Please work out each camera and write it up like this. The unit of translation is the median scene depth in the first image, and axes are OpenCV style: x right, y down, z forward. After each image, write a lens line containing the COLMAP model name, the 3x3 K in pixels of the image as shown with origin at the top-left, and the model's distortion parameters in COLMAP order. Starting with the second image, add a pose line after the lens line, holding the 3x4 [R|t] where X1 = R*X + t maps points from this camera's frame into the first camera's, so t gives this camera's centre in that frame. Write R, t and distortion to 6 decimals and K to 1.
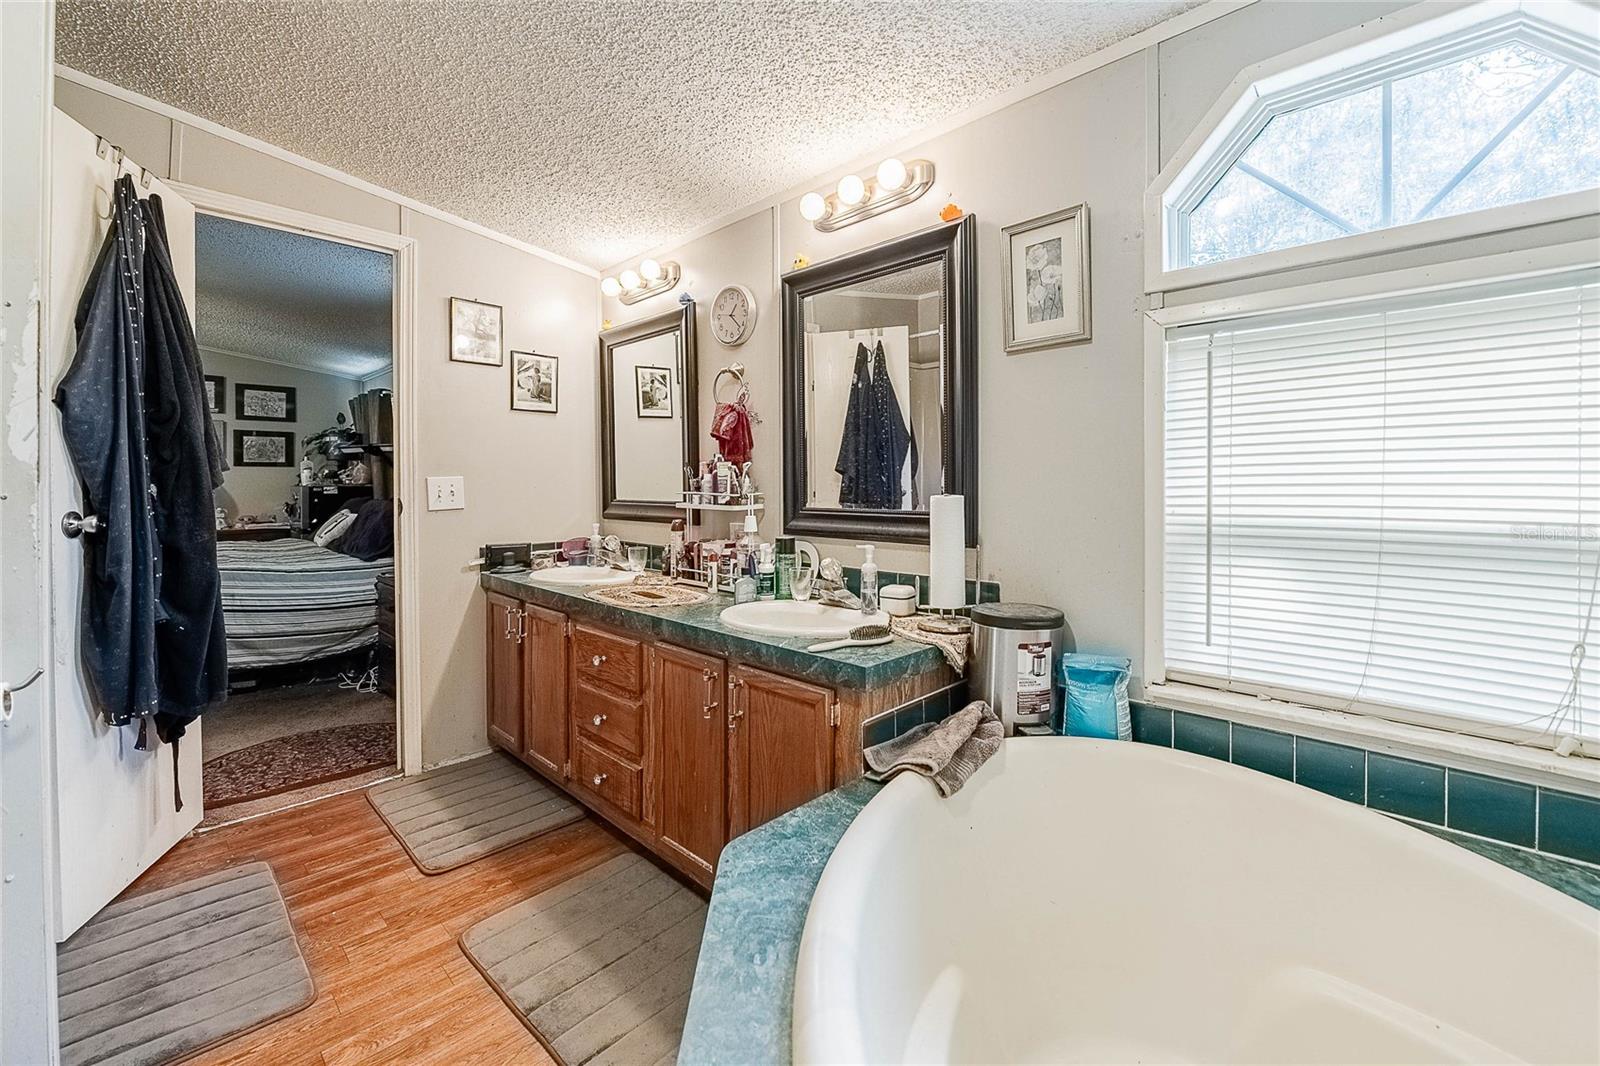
lens RADIAL K [[651.5, 0, 774.0], [0, 651.5, 483.3], [0, 0, 1]] dist [-0.013306, -0.000288]
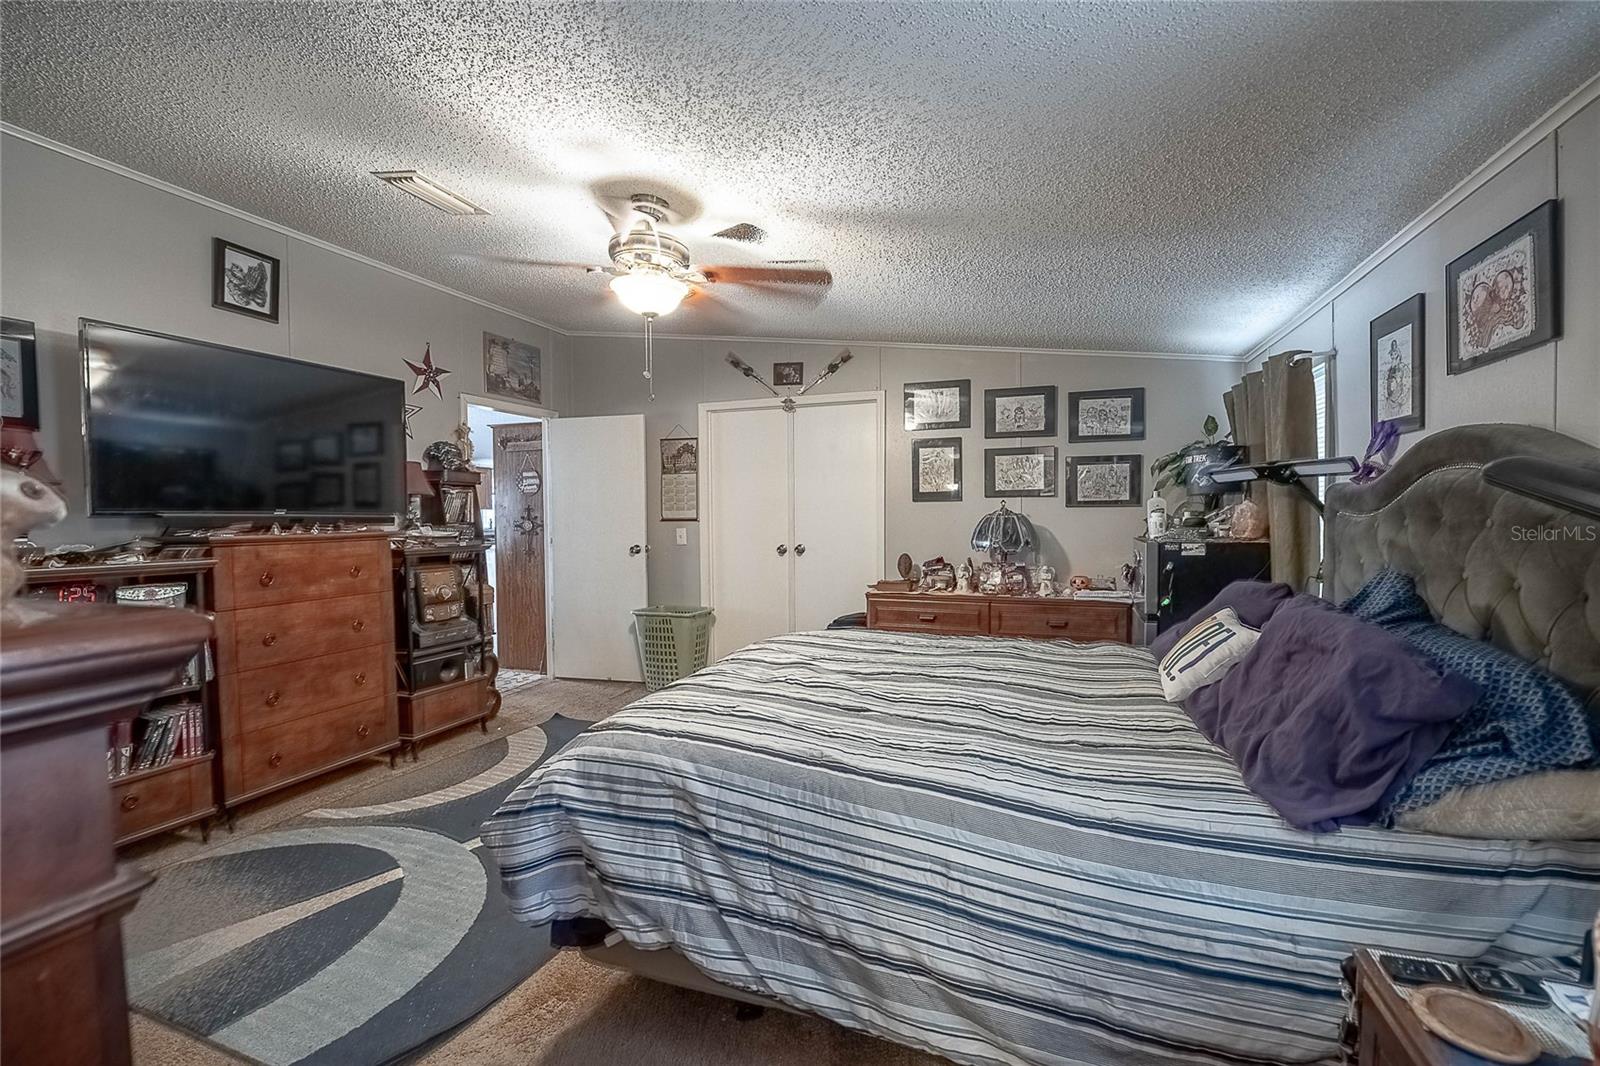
lens RADIAL K [[657.2, 0, 814.9], [0, 657.2, 523.4], [0, 0, 1]] dist [-0.009597, -0.000338]
pose [[0.431428, 0.011951, -0.902068, -0.294680], [0.003758, 0.999880, 0.015044, -0.020396], [0.902140, -0.009880, 0.431331, 0.429970]]
